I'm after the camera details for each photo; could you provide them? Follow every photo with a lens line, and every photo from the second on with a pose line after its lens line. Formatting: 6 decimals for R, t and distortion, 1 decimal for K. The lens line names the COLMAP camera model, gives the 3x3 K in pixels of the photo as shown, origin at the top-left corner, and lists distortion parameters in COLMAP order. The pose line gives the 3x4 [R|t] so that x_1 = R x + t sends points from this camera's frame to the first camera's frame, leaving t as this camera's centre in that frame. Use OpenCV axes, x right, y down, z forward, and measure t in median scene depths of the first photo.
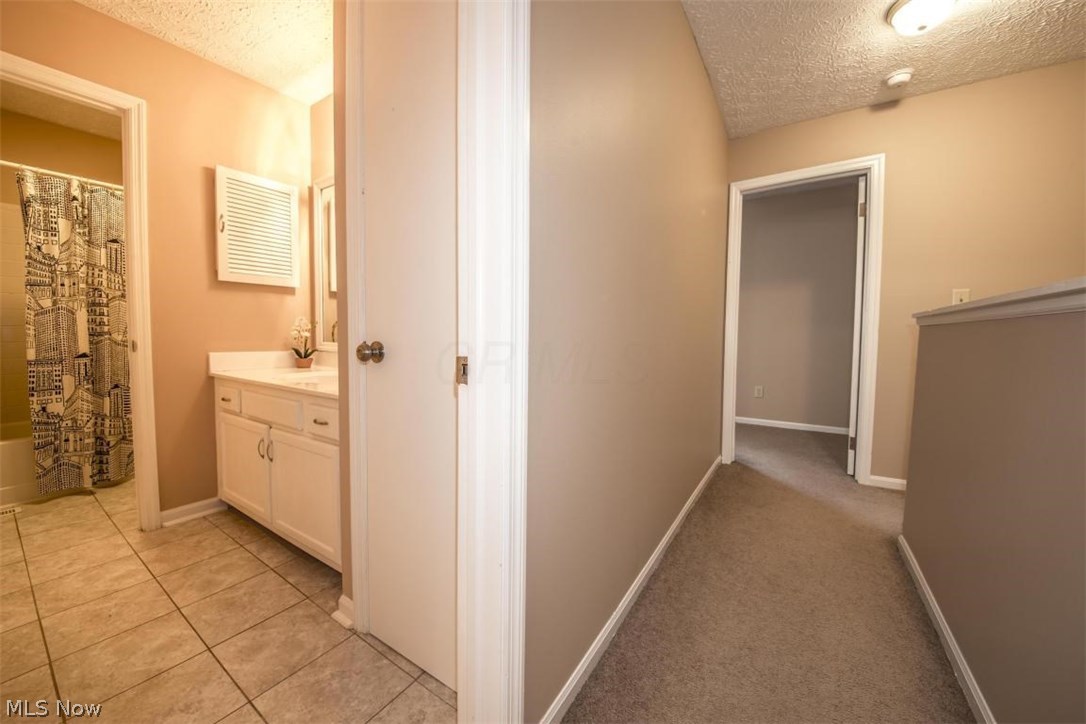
lens RADIAL K [[395.3, 0, 543.0], [0, 395.3, 362.0], [0, 0, 1]] dist [-0.025365, 0.000006]
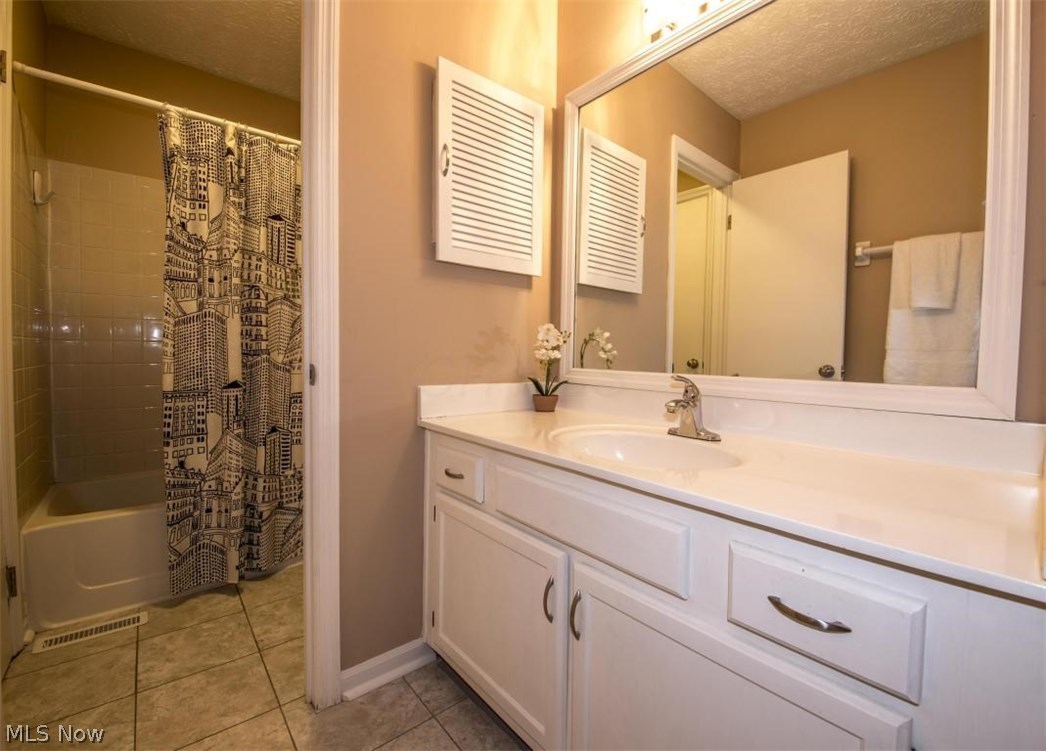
lens RADIAL K [[452.6, 0, 566.1], [0, 452.6, 377.5], [0, 0, 1]] dist [0.010137, -0.019548]
pose [[0.970210, 0.014674, -0.241821, -0.453301], [-0.019793, 0.999628, -0.018751, -0.026552], [0.241456, 0.022979, 0.970140, 0.372354]]
